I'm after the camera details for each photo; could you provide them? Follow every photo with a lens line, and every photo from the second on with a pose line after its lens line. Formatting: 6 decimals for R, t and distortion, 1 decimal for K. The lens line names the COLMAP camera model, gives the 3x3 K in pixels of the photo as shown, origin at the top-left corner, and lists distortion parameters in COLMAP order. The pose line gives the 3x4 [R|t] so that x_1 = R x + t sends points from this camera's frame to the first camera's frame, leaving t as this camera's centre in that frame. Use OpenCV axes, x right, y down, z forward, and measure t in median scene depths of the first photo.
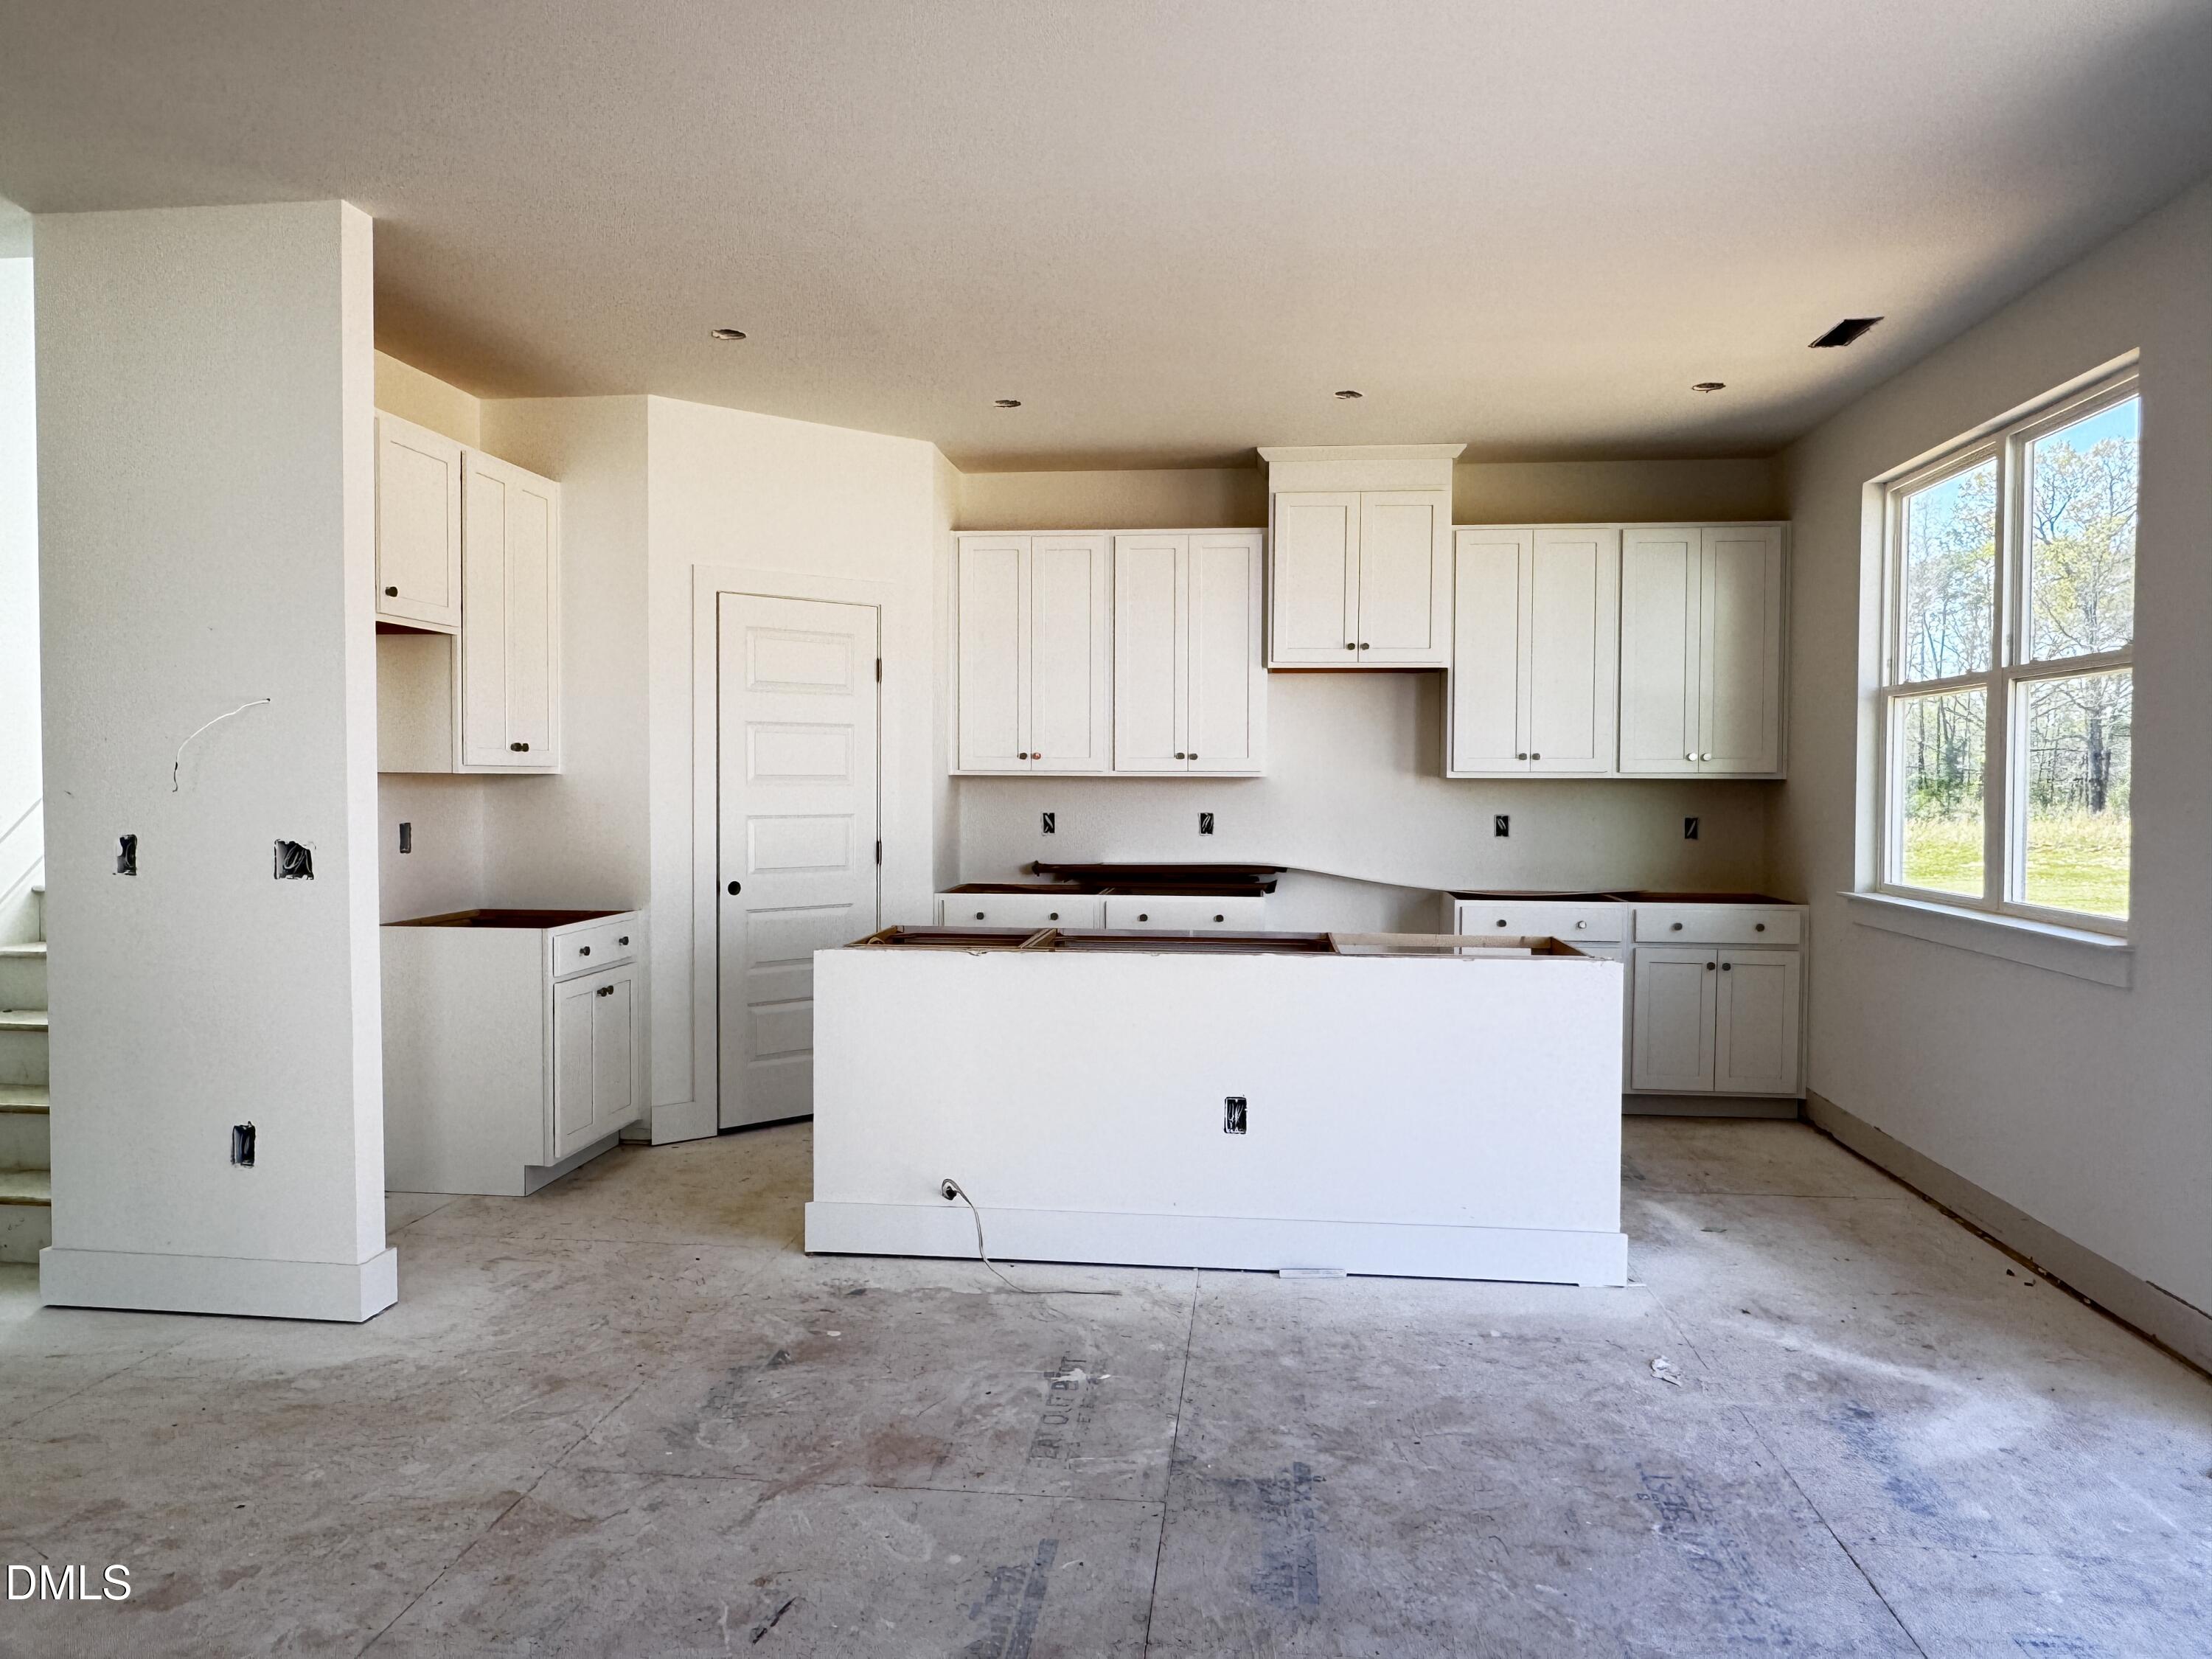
lens RADIAL K [[1550.6, 0, 1101.4], [0, 1550.6, 826.3], [0, 0, 1]] dist [-0.001660, -0.001681]
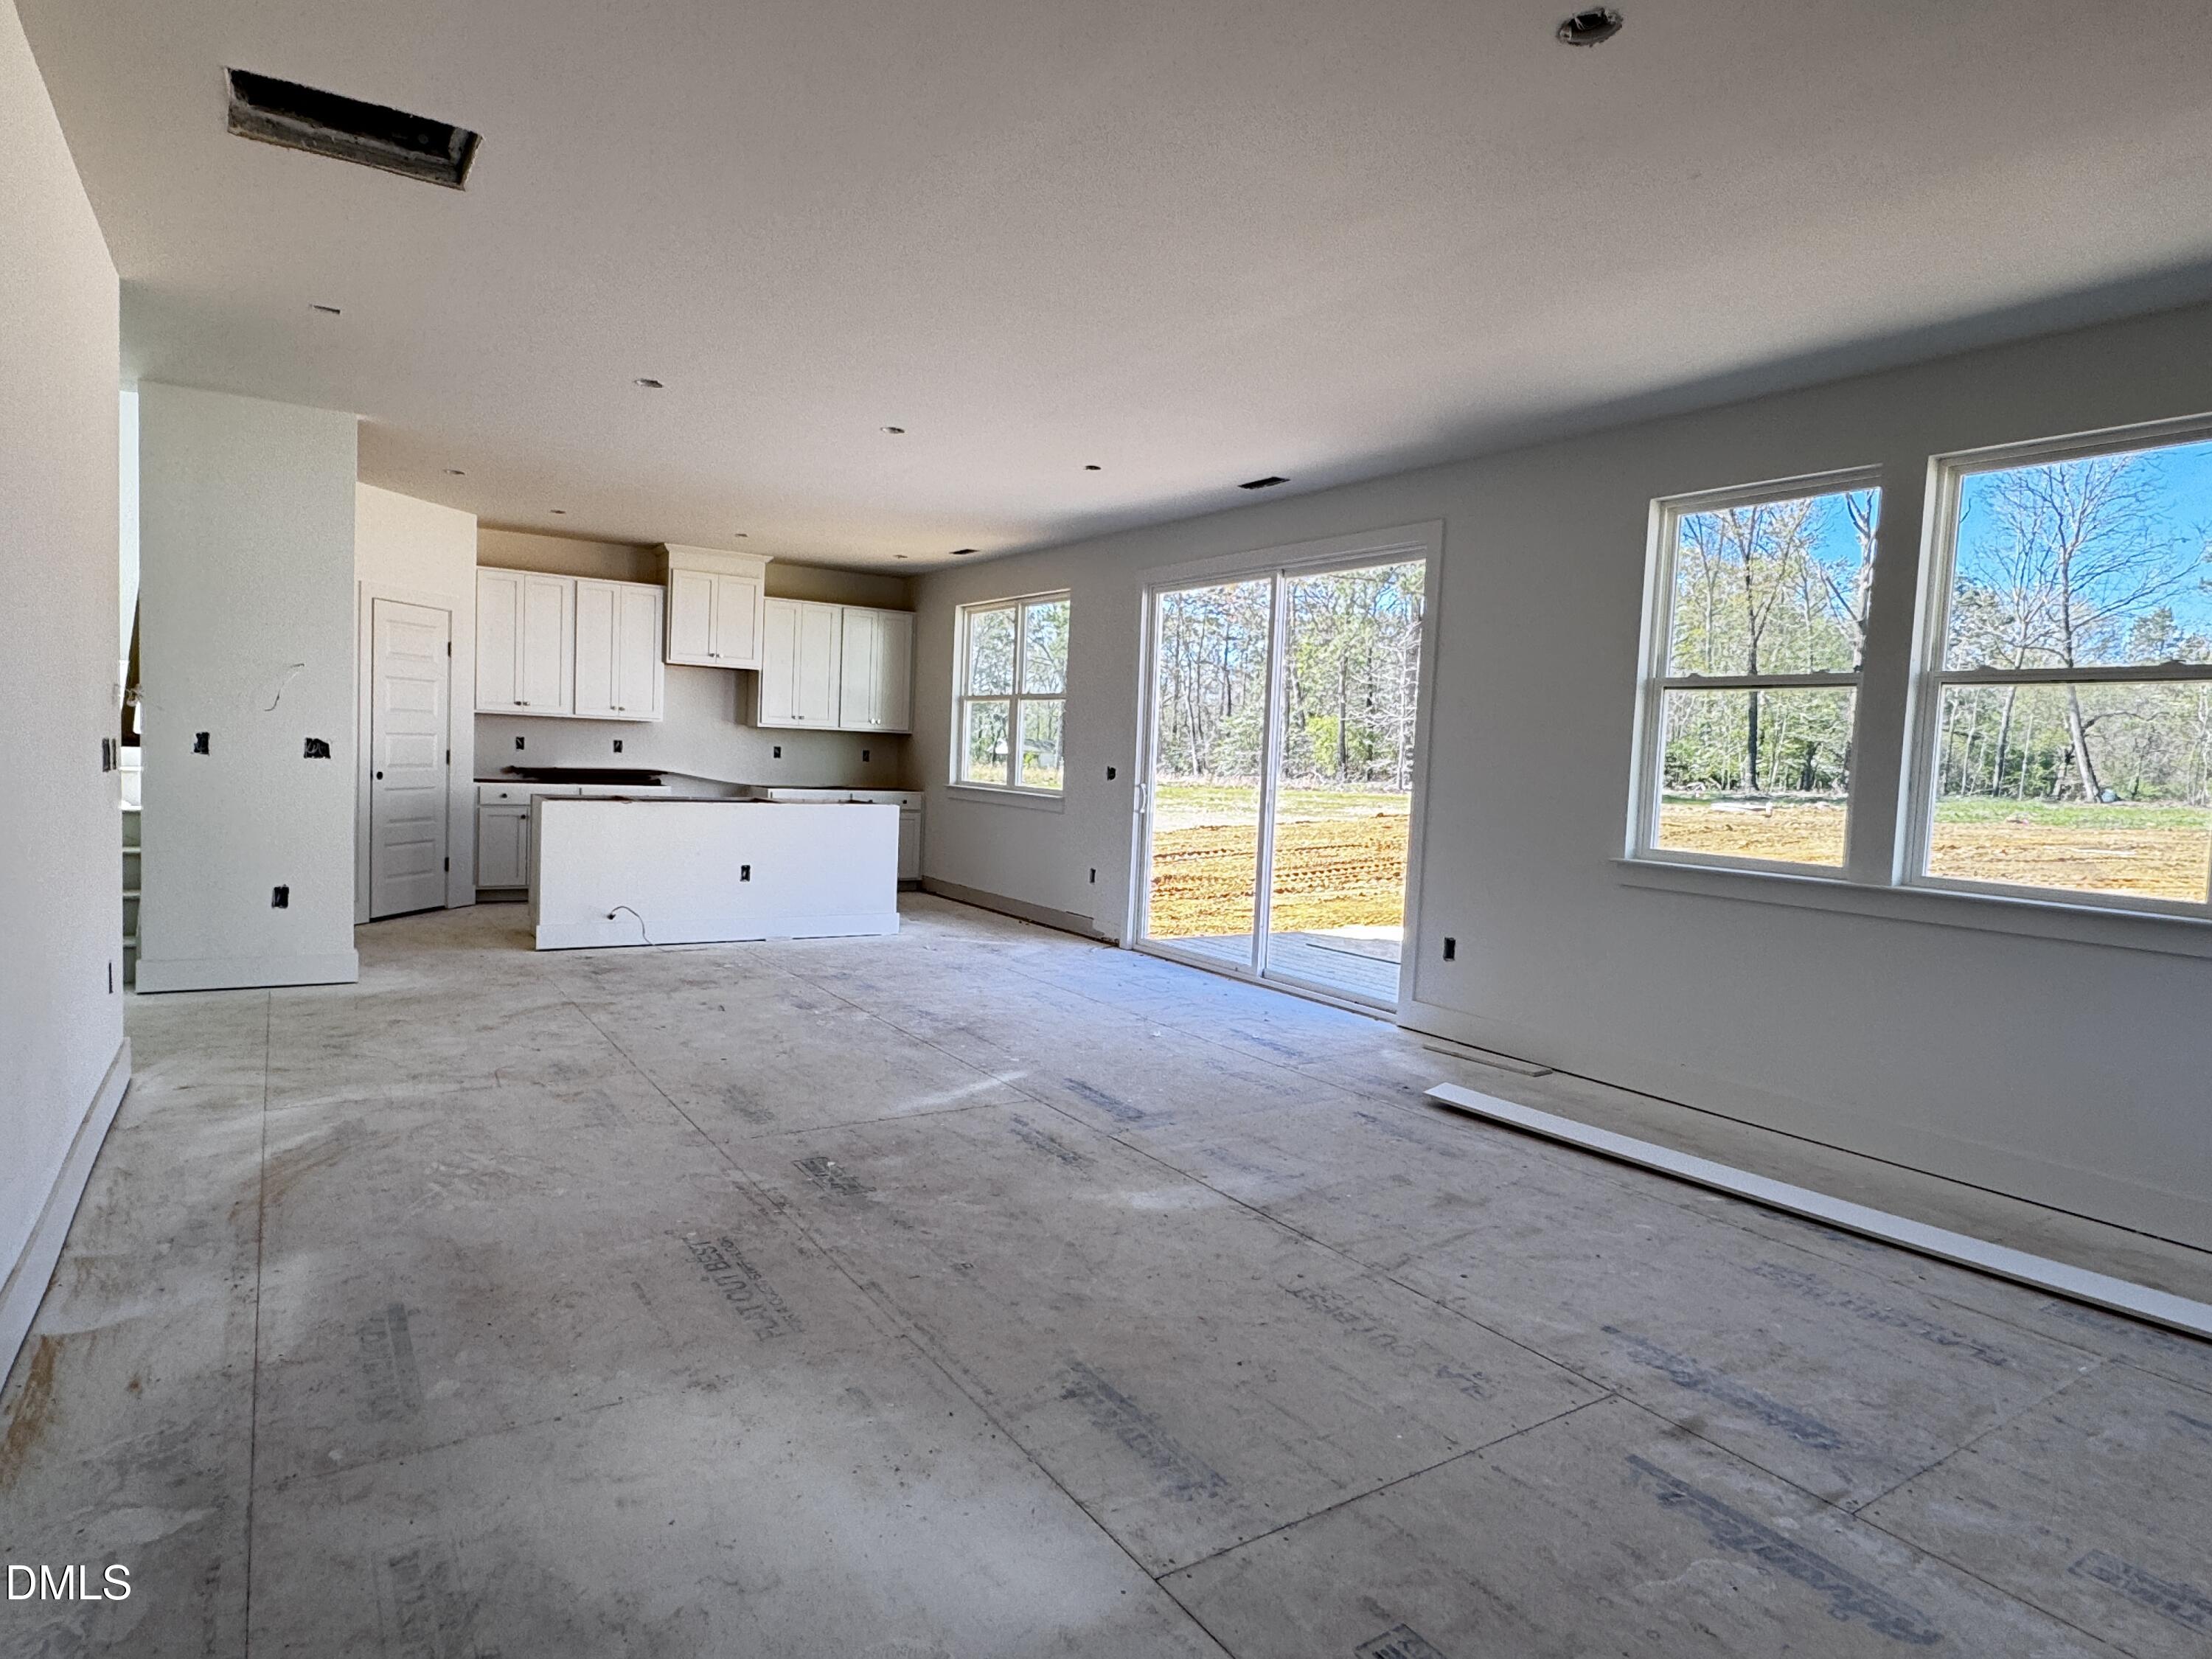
lens RADIAL K [[1237.0, 0, 1100.1], [0, 1237.0, 829.2], [0, 0, 1]] dist [-0.005352, -0.001133]
pose [[0.771710, -0.011961, 0.635862, -0.588005], [-0.021593, 0.998754, 0.044994, 0.025194], [-0.635608, -0.048452, 0.770490, -0.644920]]
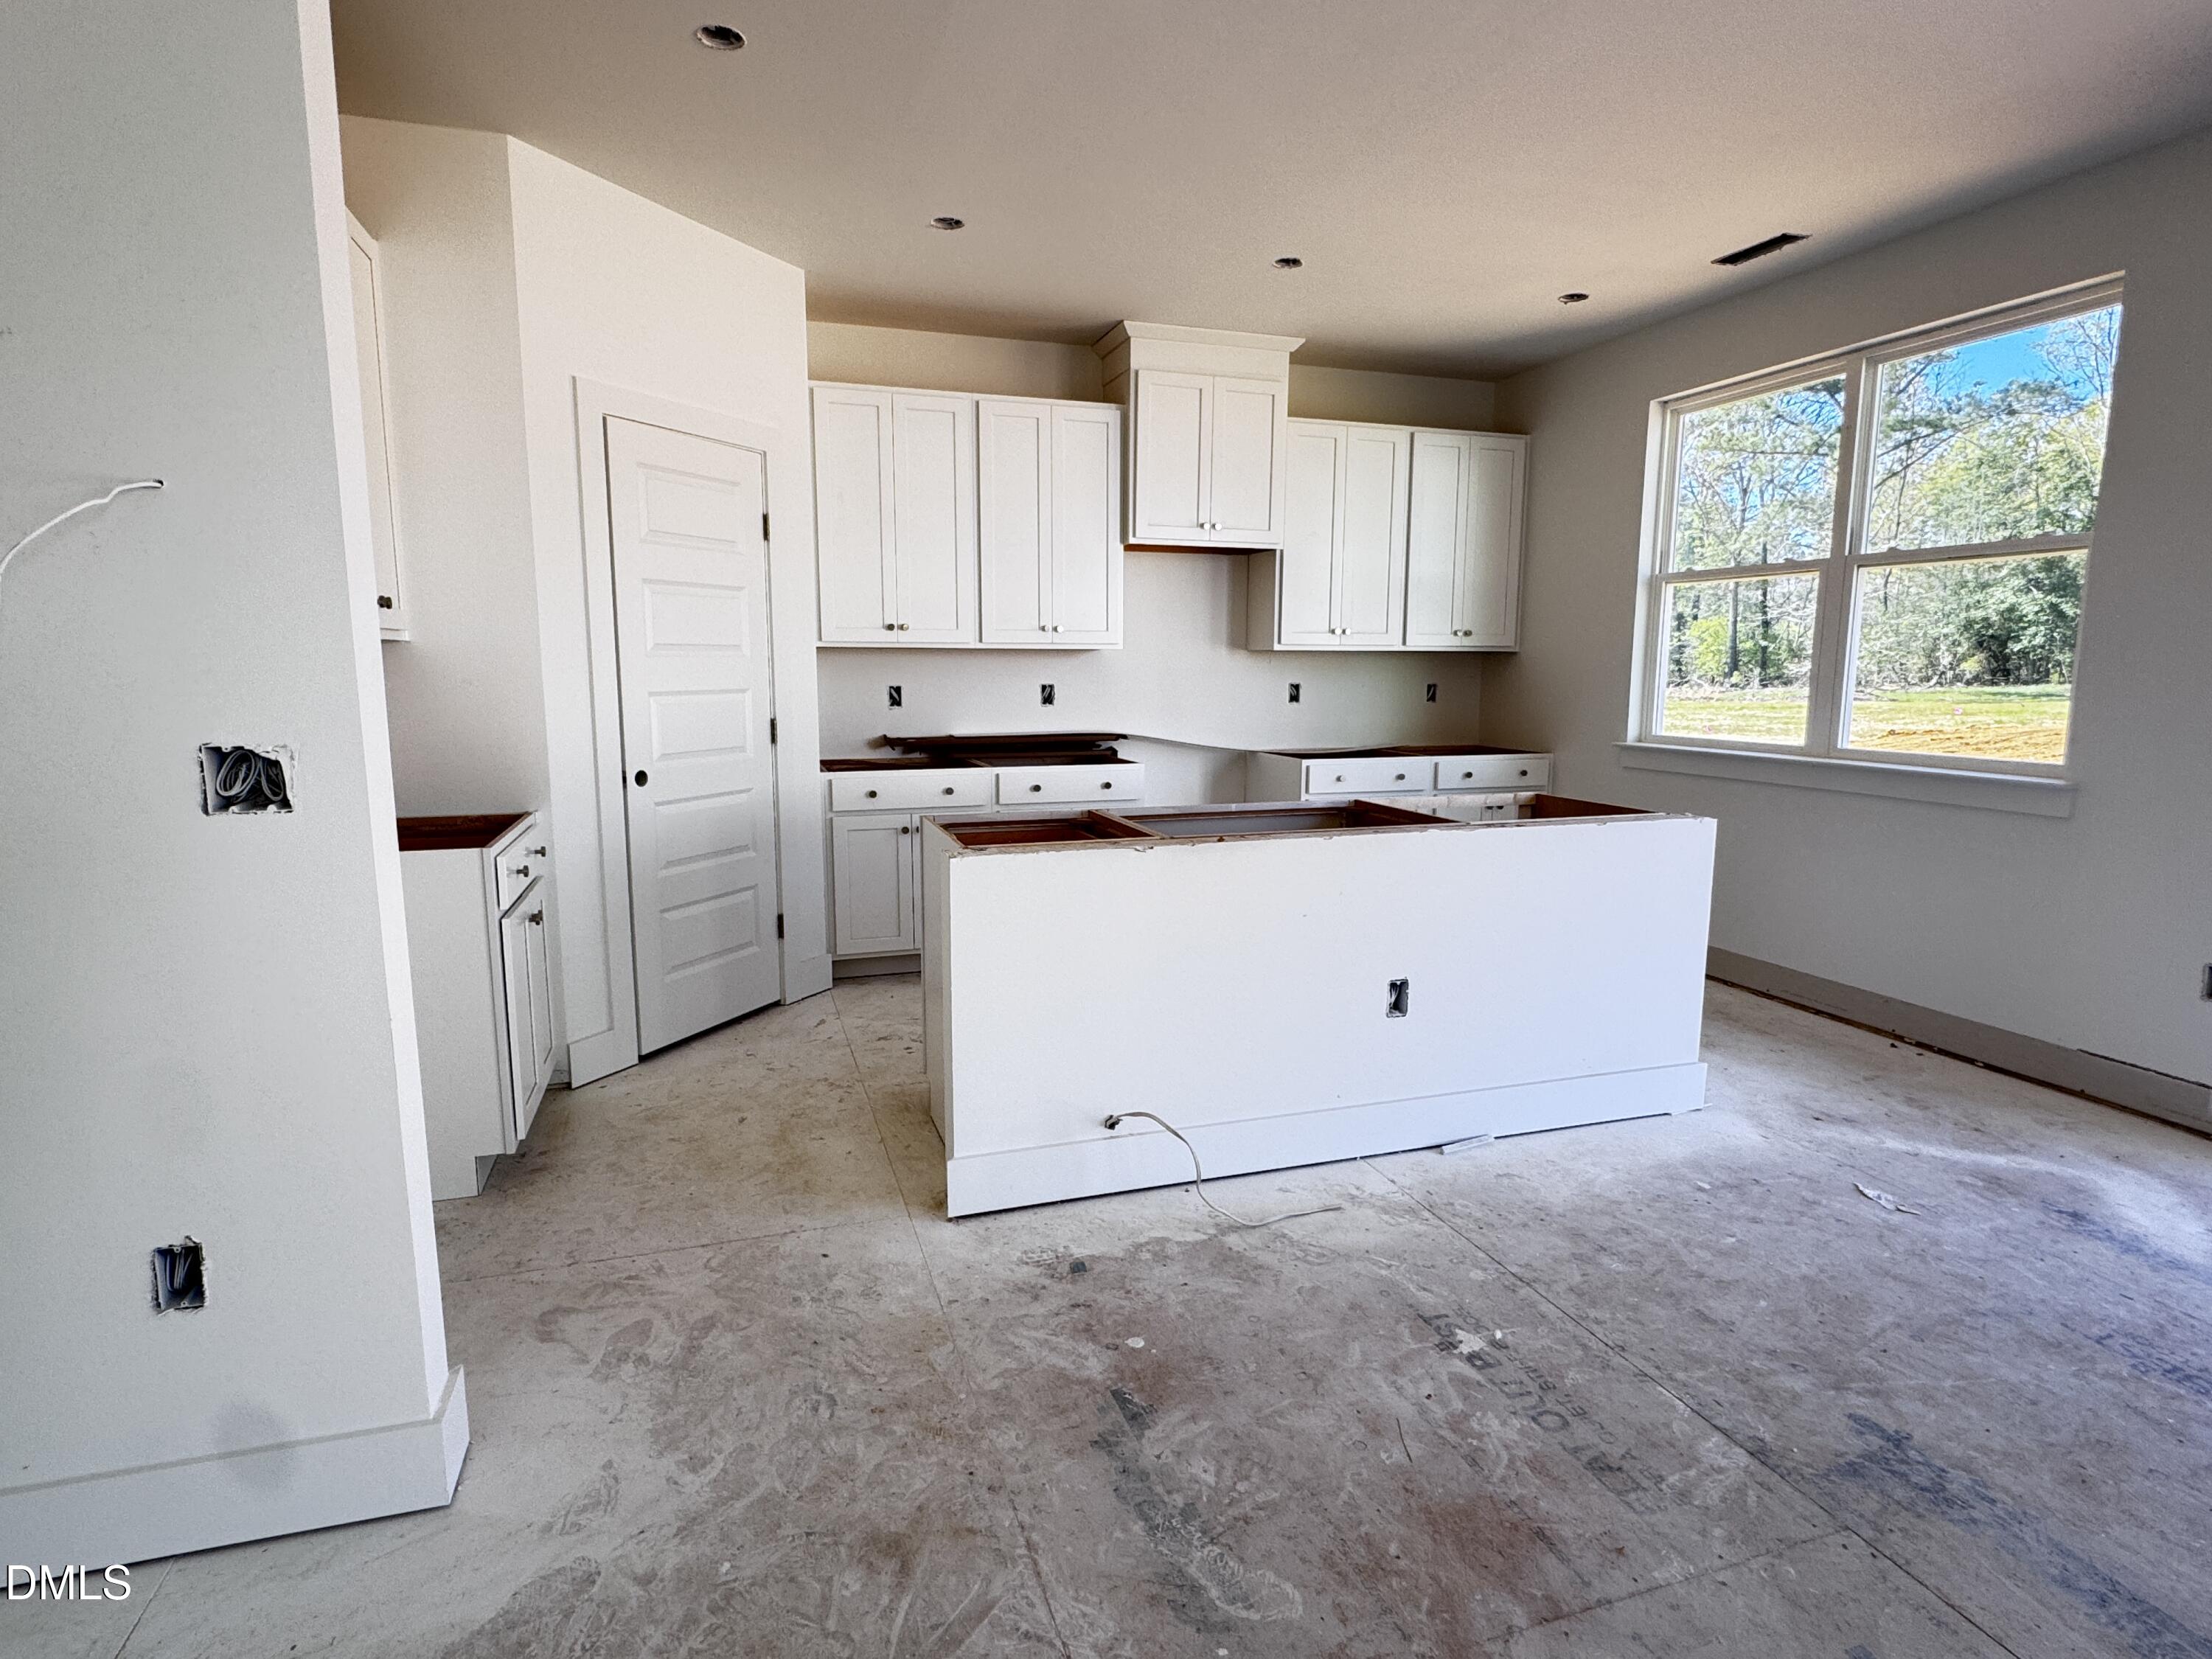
lens RADIAL K [[1151.1, 0, 1102.8], [0, 1151.1, 833.0], [0, 0, 1]] dist [-0.002092, -0.000671]
pose [[0.910431, -0.063134, 0.408815, -0.321799], [0.014353, 0.992511, 0.121311, -0.003934], [-0.413412, -0.104577, 0.904519, 0.388579]]
